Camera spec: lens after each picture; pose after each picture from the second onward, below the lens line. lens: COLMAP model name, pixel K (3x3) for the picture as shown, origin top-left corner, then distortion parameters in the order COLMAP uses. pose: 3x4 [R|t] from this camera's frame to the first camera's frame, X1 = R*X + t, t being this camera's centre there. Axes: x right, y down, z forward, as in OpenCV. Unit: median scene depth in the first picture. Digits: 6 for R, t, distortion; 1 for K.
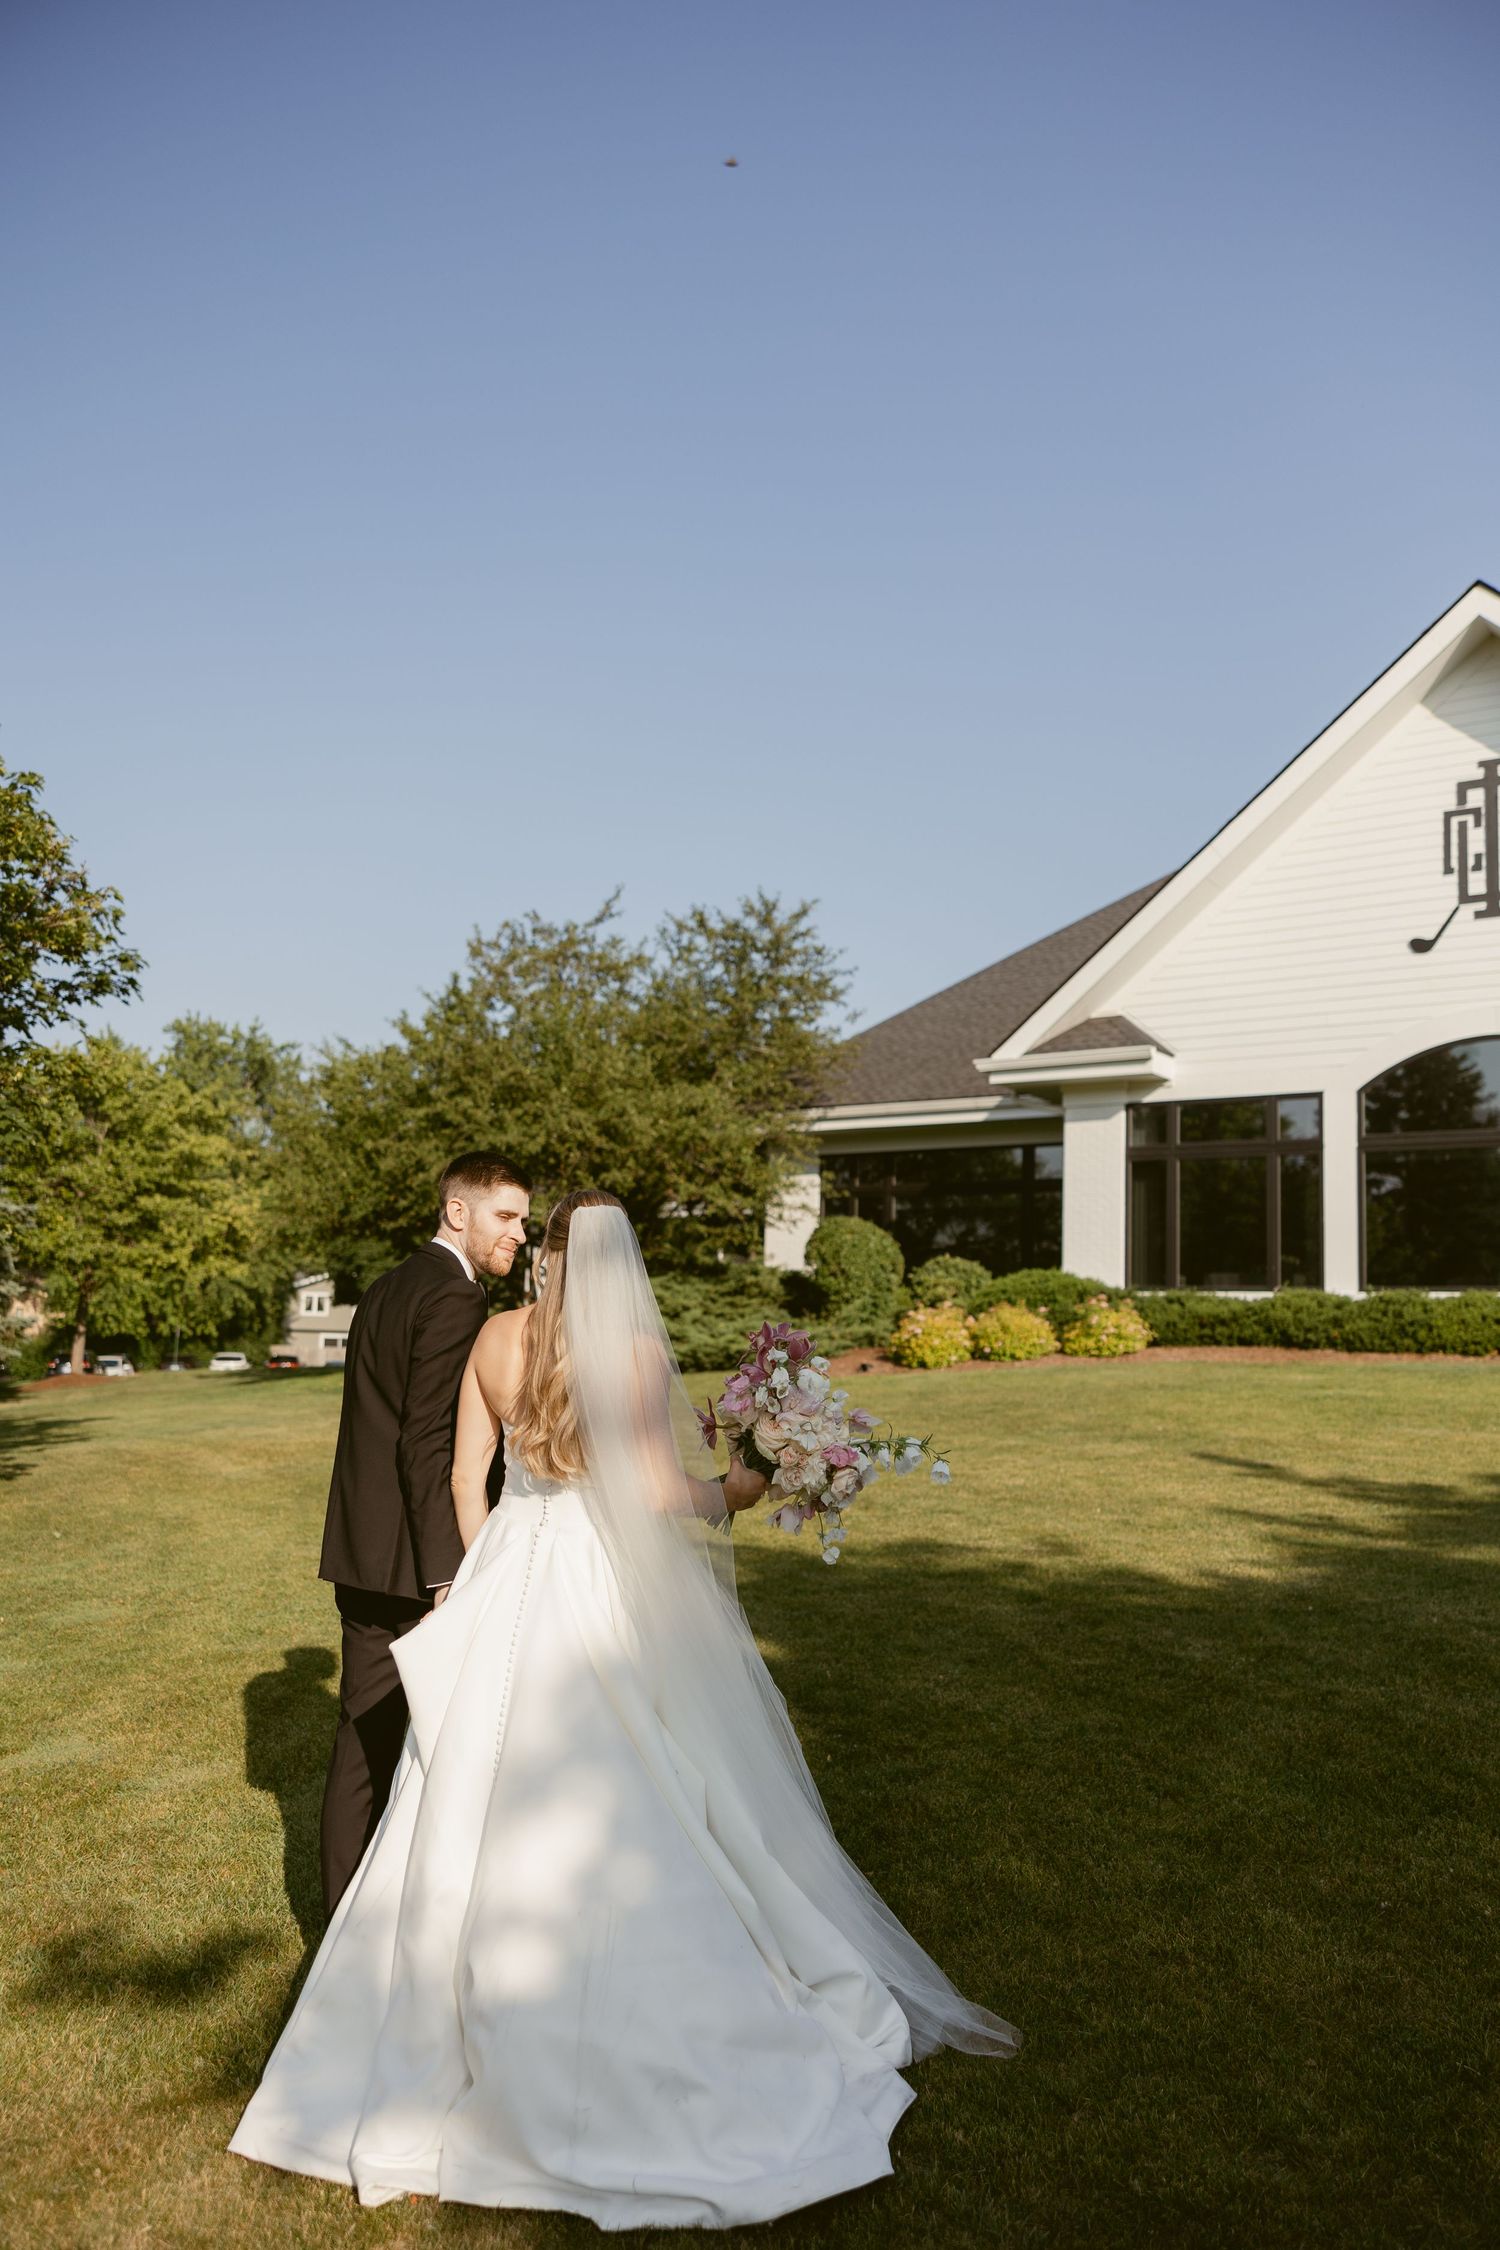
lens RADIAL K [[1849.2, 0, 792.1], [0, 1849.2, 1141.8], [0, 0, 1]] dist [0.041972, 0.001080]
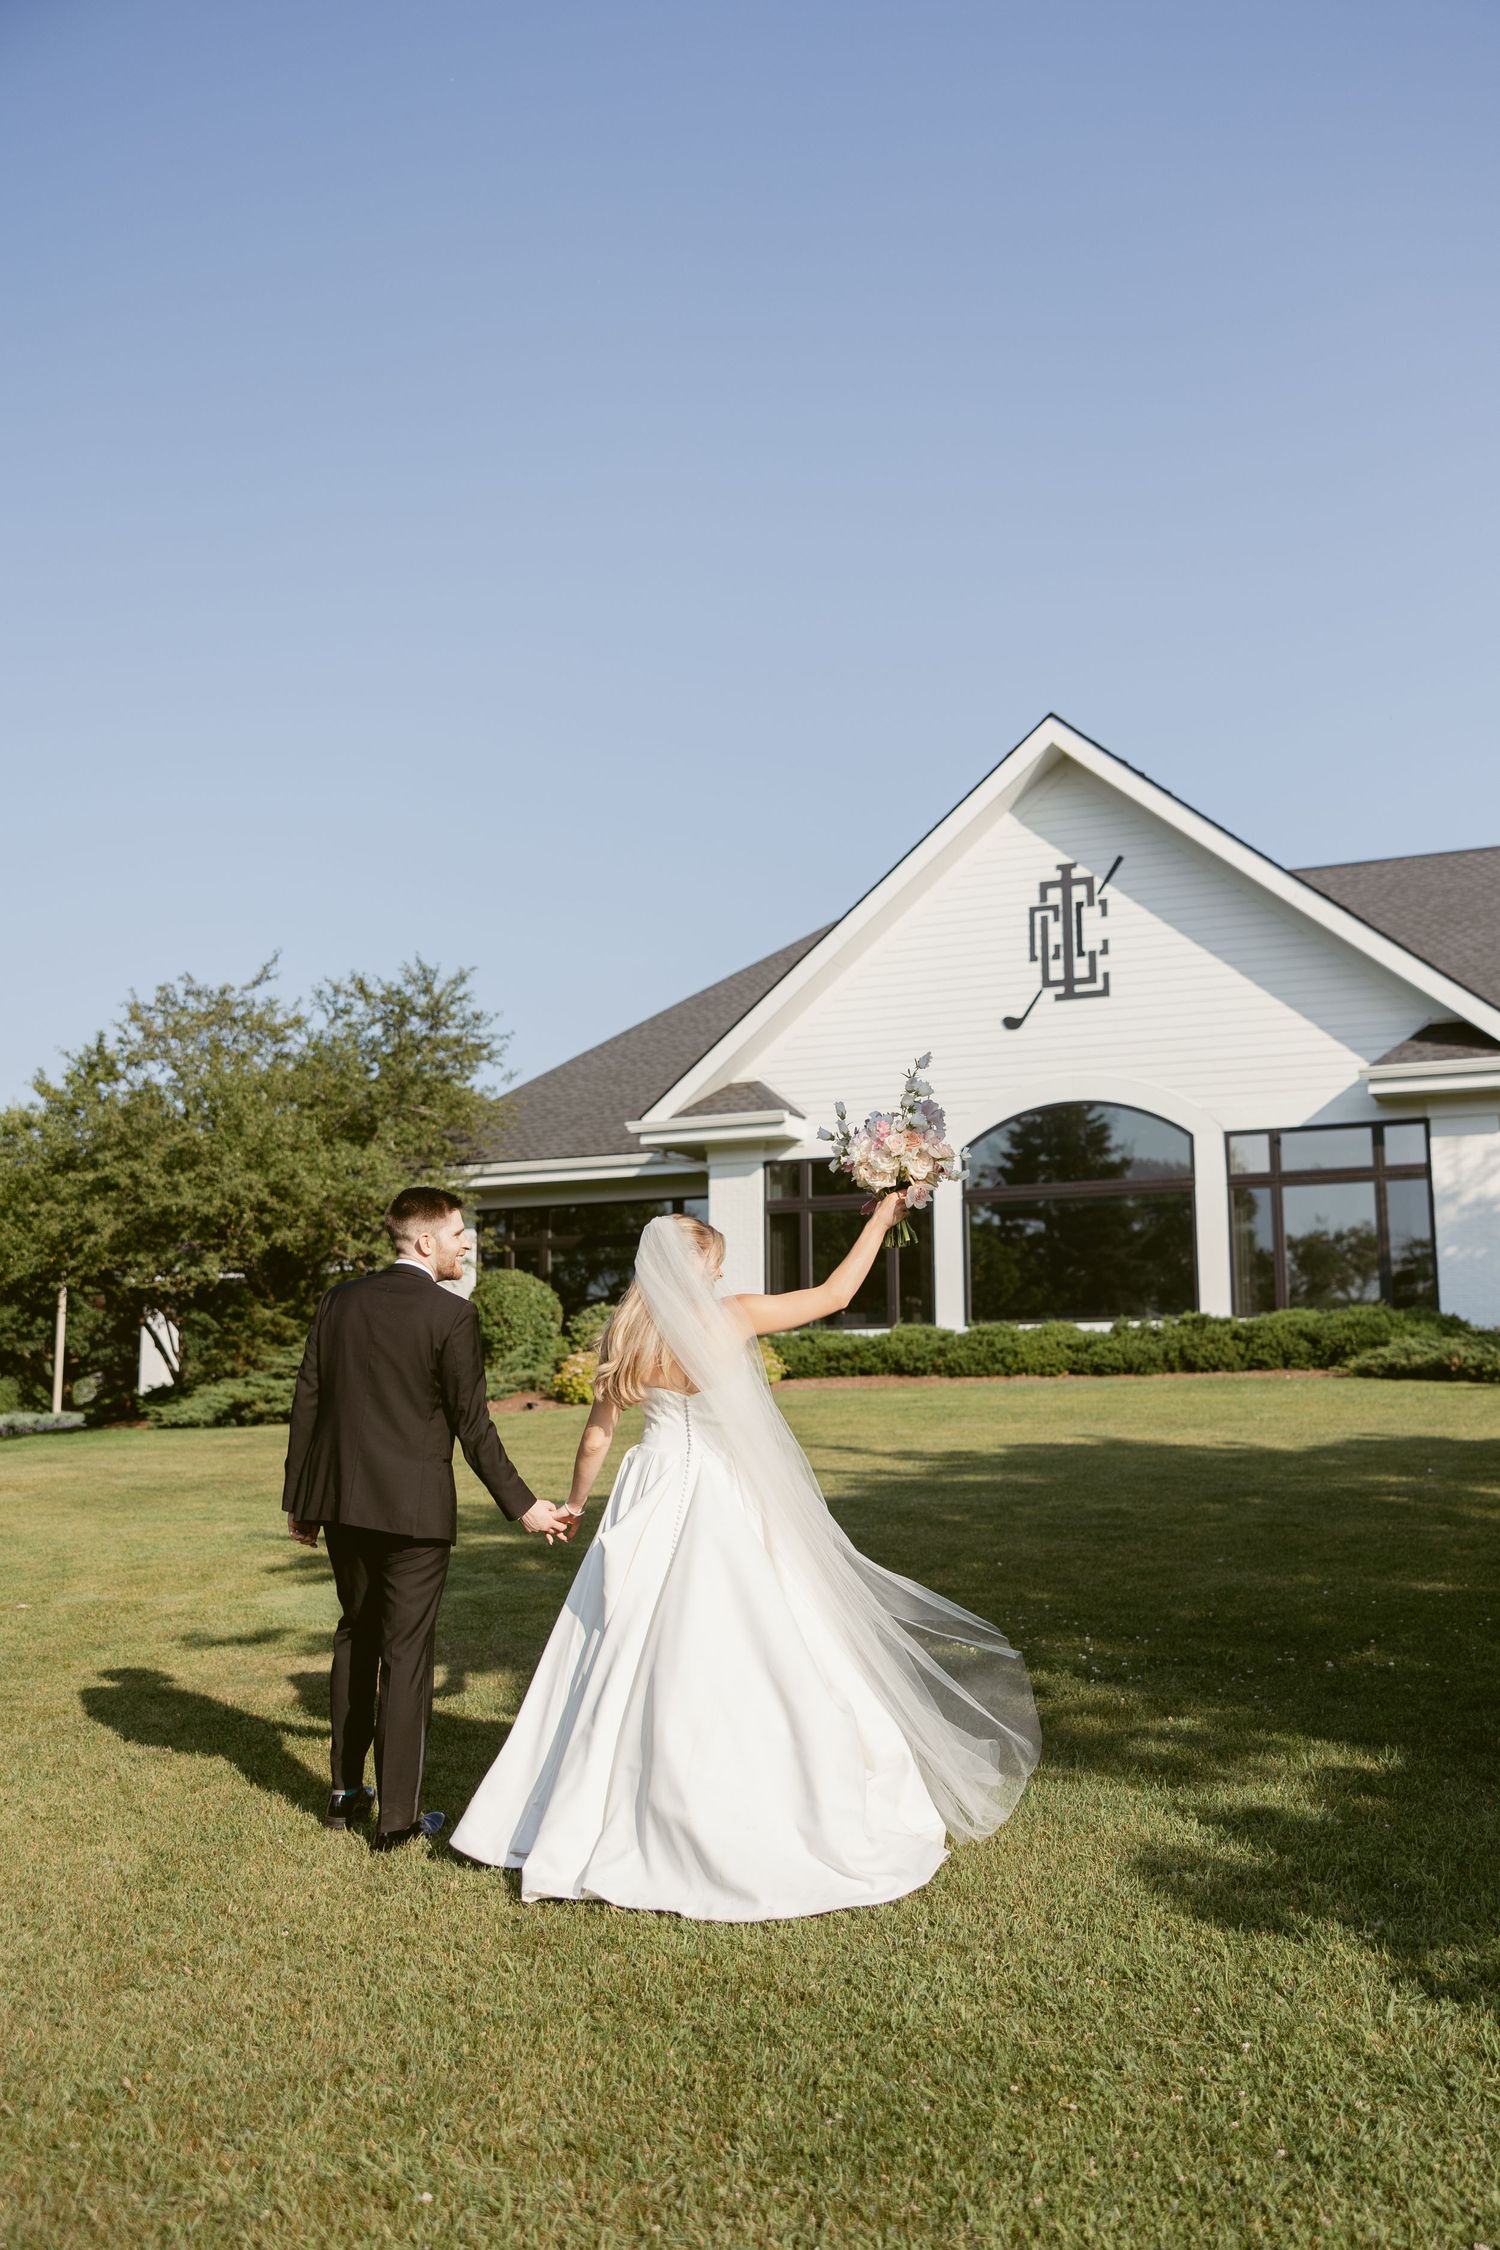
lens RADIAL K [[2178.6, 0, 750.0], [0, 2178.6, 1125.0], [0, 0, 1]] dist [0.093778, 0.000251]
pose [[0.987727, -0.008299, 0.155967, -0.028357], [0.012407, 0.999601, -0.025387, -0.009050], [-0.155694, 0.027010, 0.987436, -0.265442]]
